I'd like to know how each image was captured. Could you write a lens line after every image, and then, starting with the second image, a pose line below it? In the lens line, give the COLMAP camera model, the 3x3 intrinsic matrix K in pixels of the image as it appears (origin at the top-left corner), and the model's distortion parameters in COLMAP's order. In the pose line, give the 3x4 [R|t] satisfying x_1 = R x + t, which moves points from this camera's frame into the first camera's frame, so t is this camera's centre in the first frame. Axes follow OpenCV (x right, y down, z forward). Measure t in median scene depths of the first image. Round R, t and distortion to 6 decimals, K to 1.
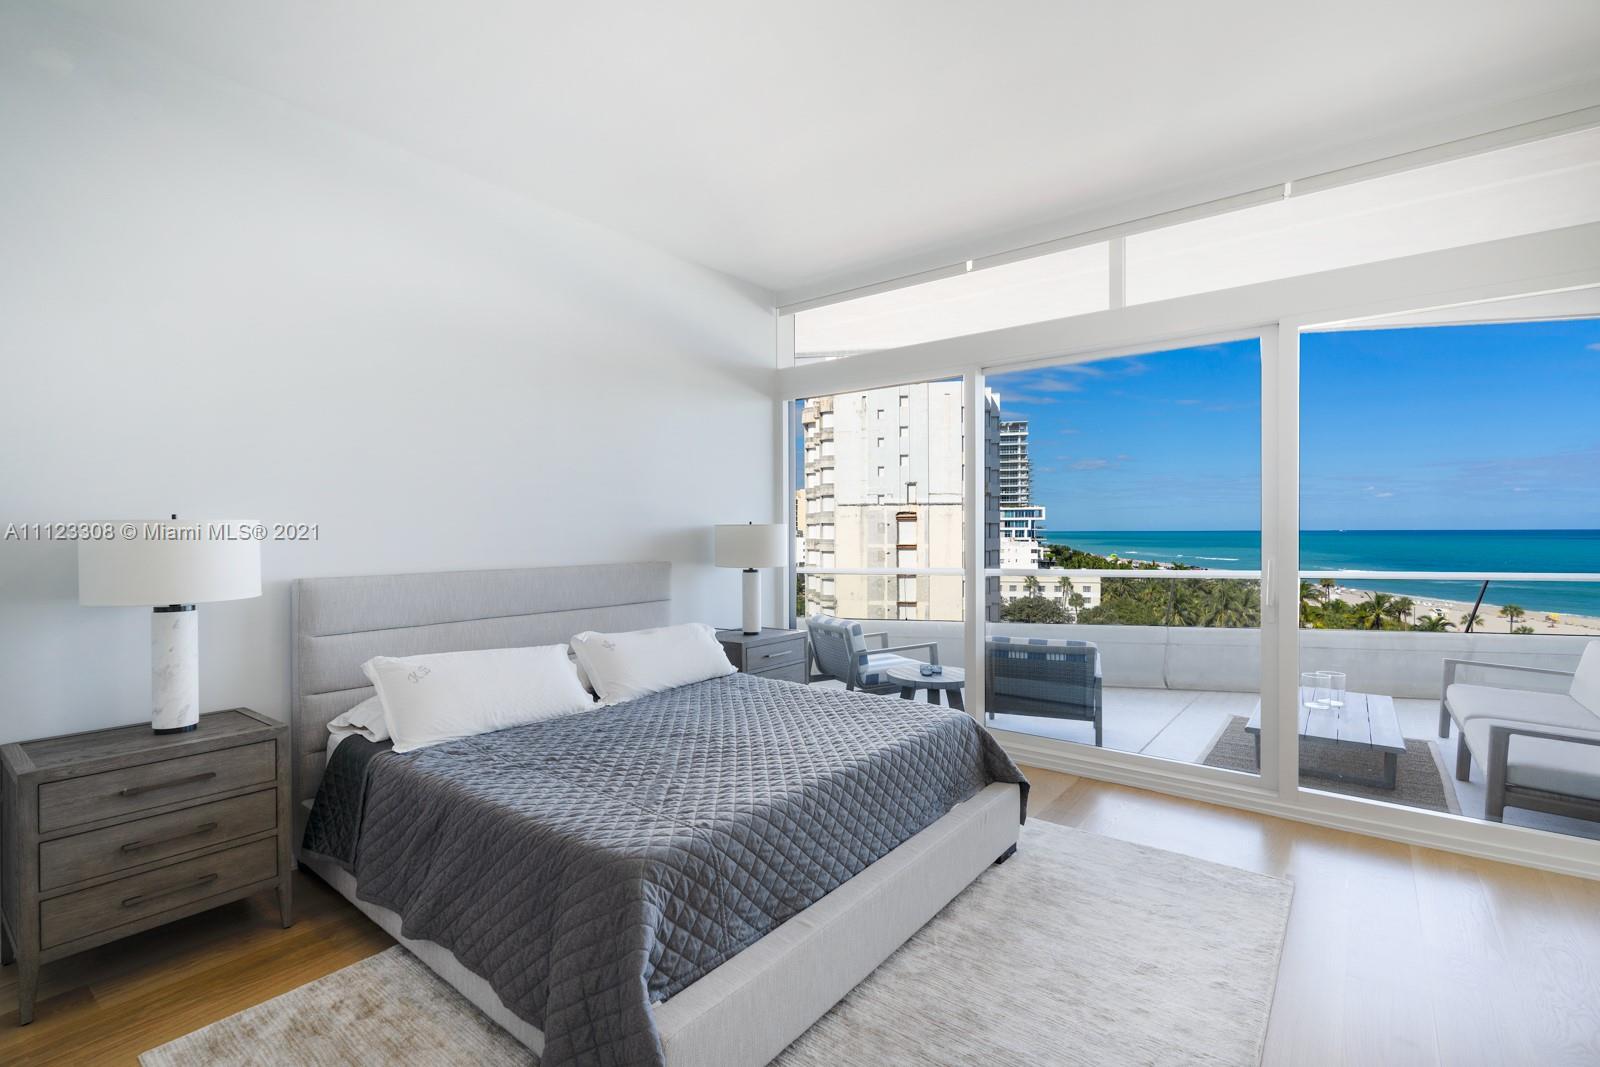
lens RADIAL K [[734.4, 0, 798.2], [0, 734.4, 534.9], [0, 0, 1]] dist [-0.004201, 0.003652]
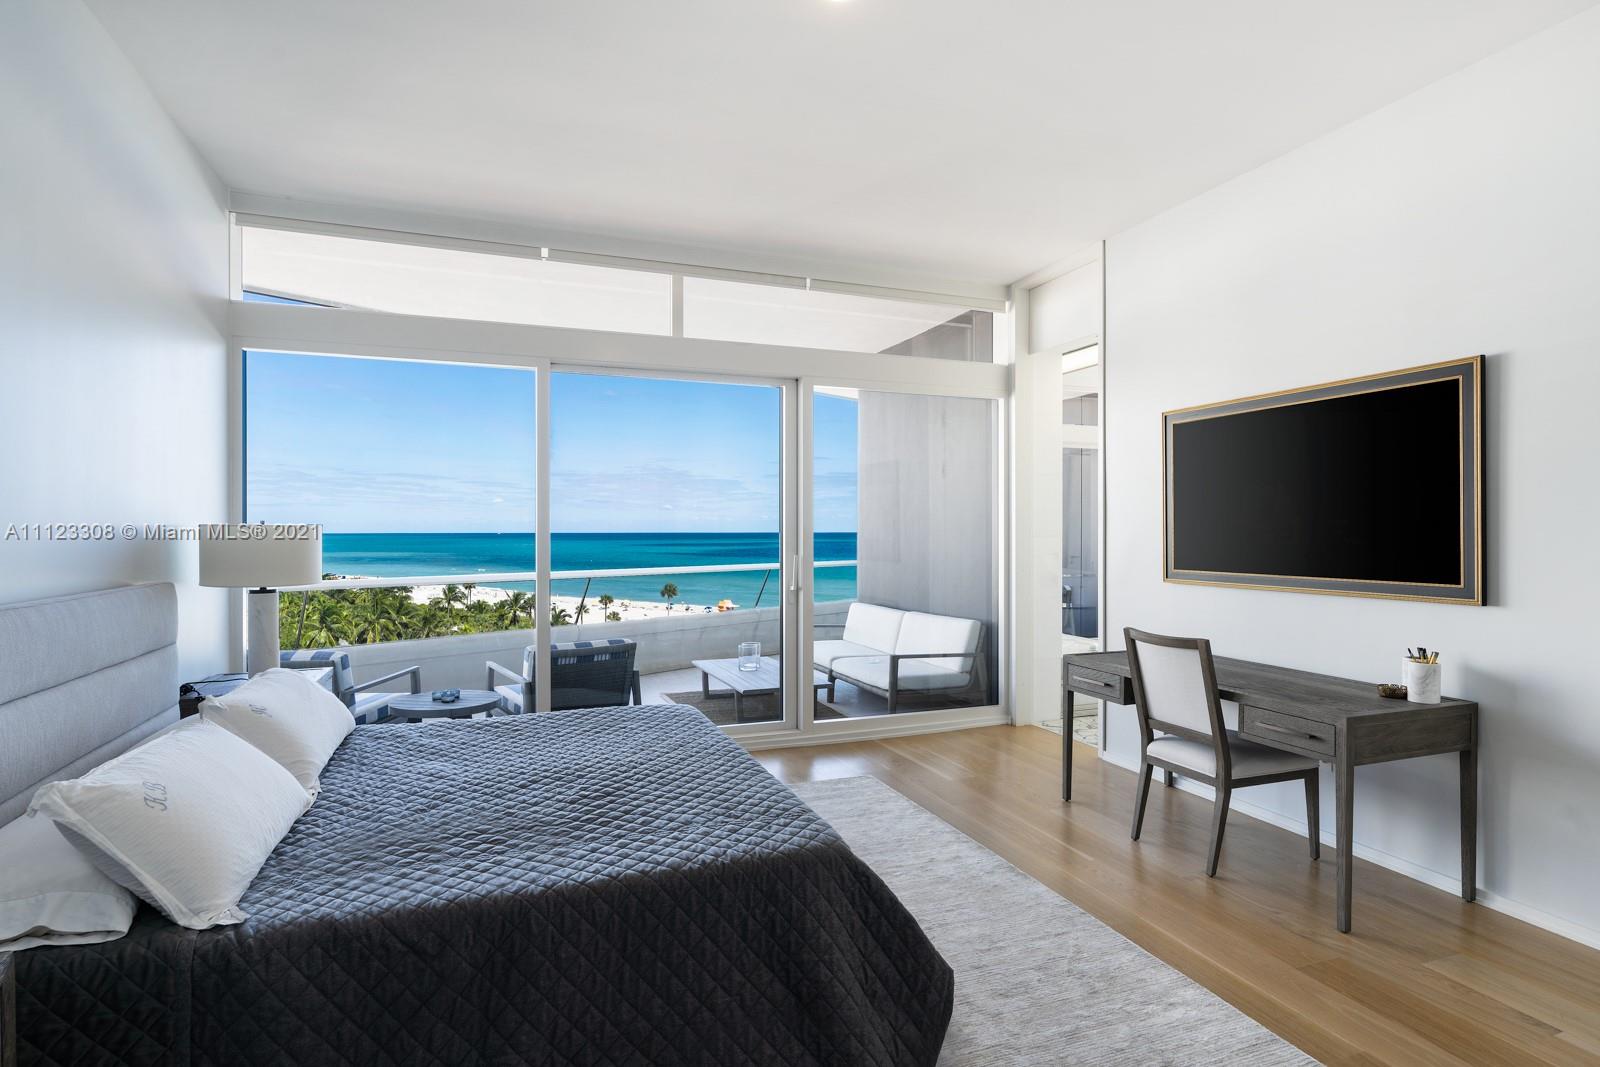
lens RADIAL K [[828.5, 0, 798.1], [0, 828.5, 540.2], [0, 0, 1]] dist [0.002962, 0.000203]
pose [[0.508998, -0.003792, 0.860759, -0.422917], [0.001709, 0.999993, 0.003395, -0.000766], [-0.860766, -0.000257, 0.509001, 0.143857]]
